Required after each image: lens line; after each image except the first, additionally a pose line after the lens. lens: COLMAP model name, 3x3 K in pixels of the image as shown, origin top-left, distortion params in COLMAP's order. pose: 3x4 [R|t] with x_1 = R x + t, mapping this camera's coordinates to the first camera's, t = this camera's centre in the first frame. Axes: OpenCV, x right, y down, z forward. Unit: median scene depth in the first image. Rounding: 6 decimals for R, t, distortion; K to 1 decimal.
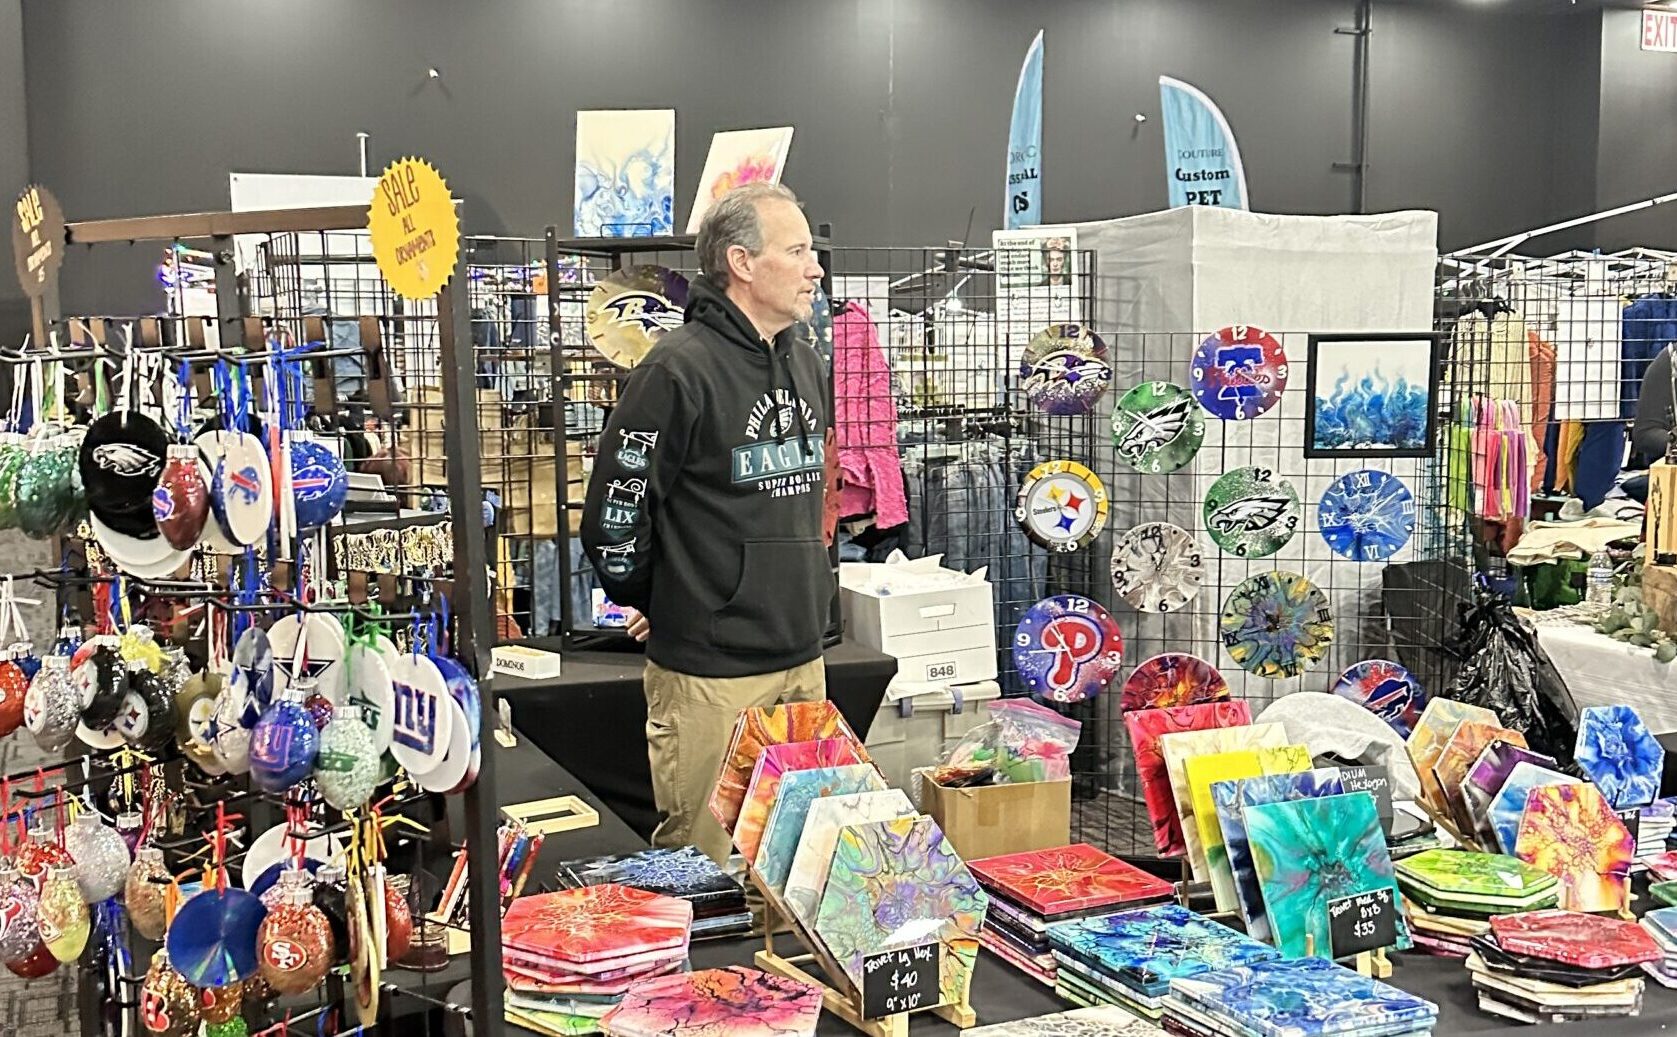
lens RADIAL K [[1794.6, 0, 838.7], [0, 1794.6, 519.3], [0, 0, 1]] dist [0.003508, 0.000000]
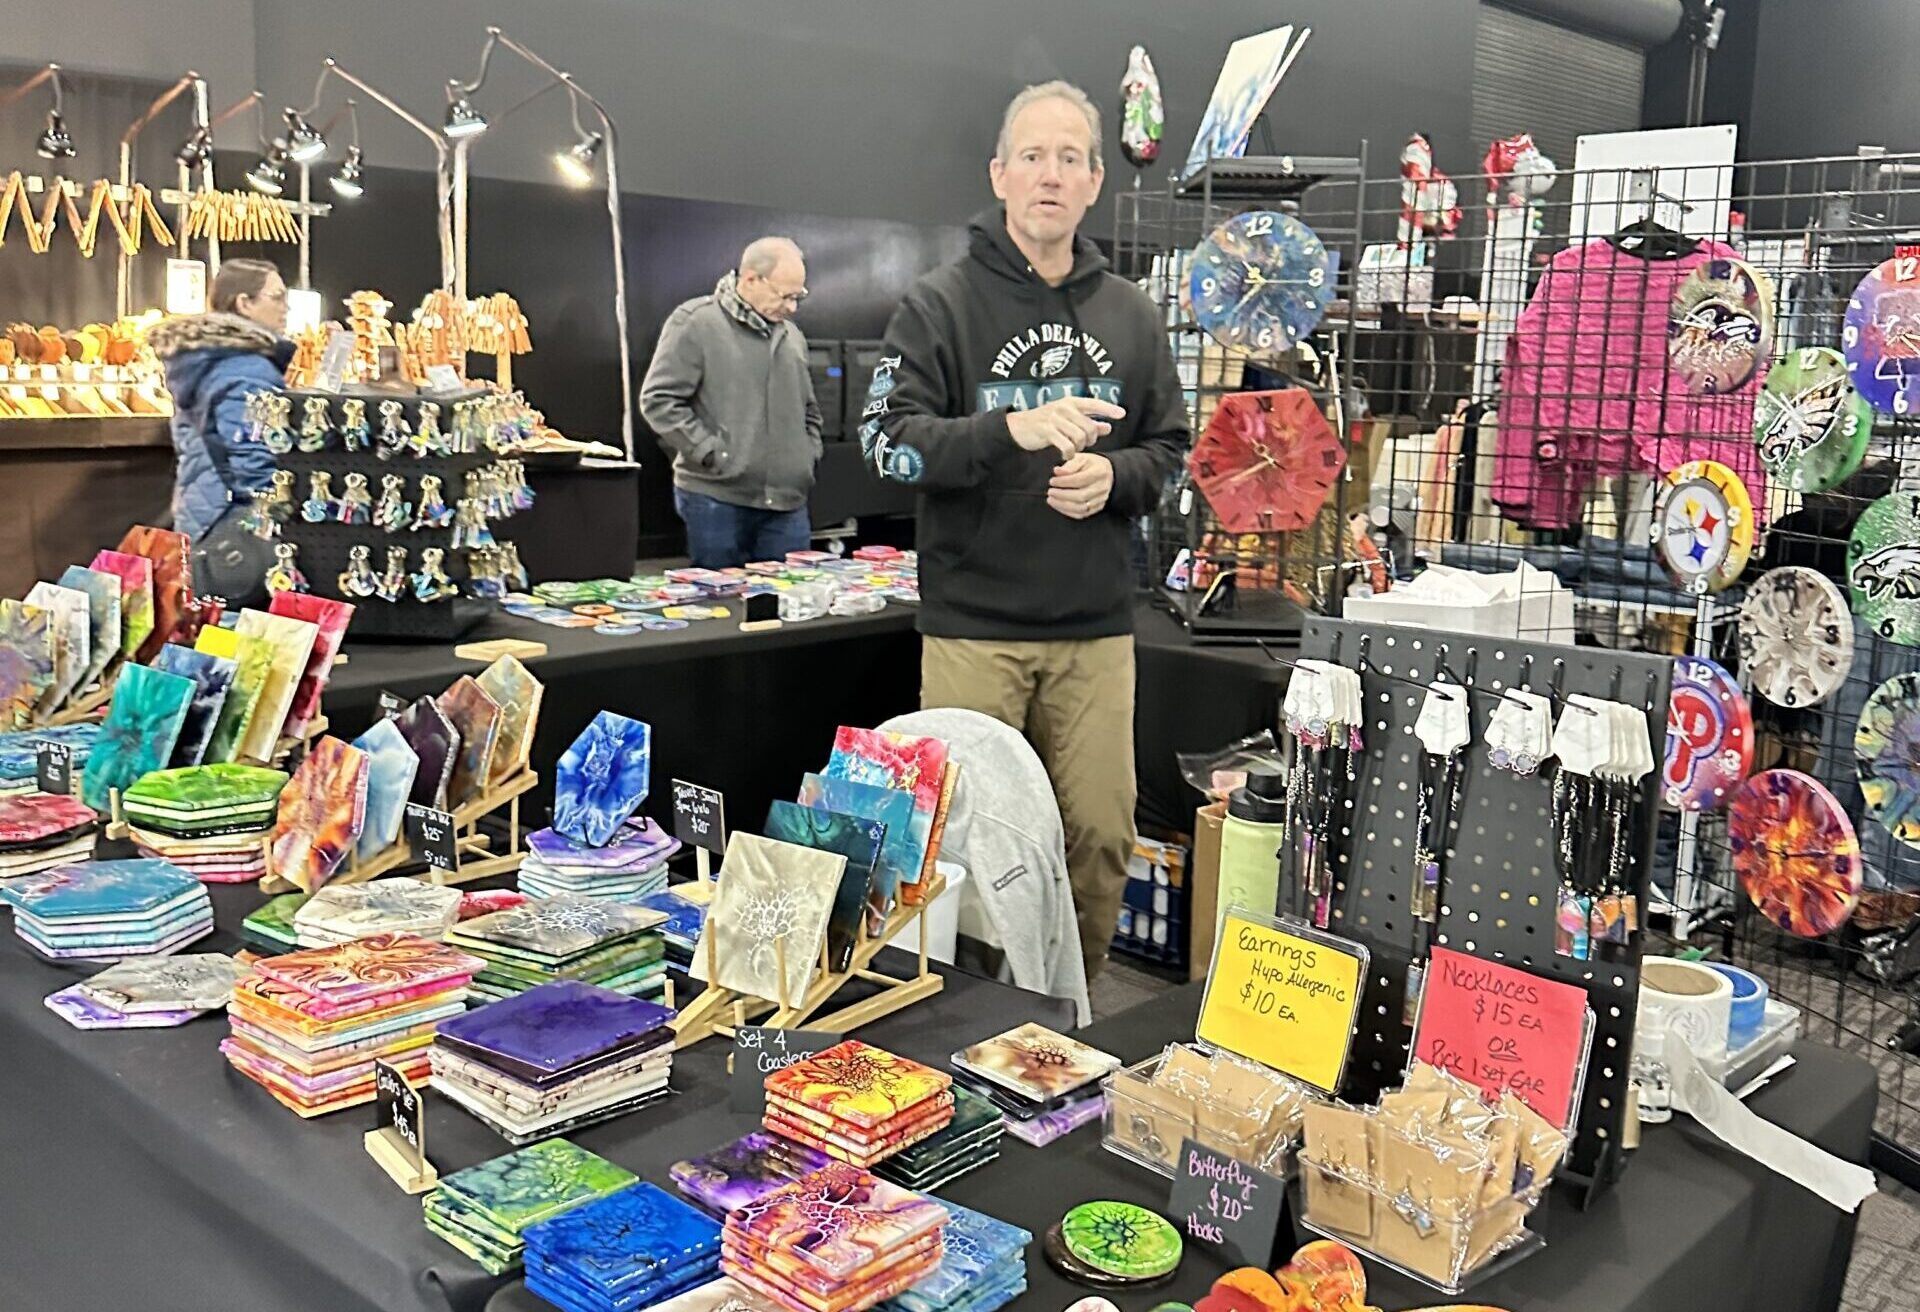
lens RADIAL K [[1868.5, 0, 959.6], [0, 1868.5, 655.2], [0, 0, 1]] dist [0.000188, 0.000000]
pose [[0.423133, 0.170938, -0.889797, 0.659349], [-0.113773, 0.984294, 0.134988, -0.023862], [0.898896, 0.044117, 0.435935, 0.437721]]
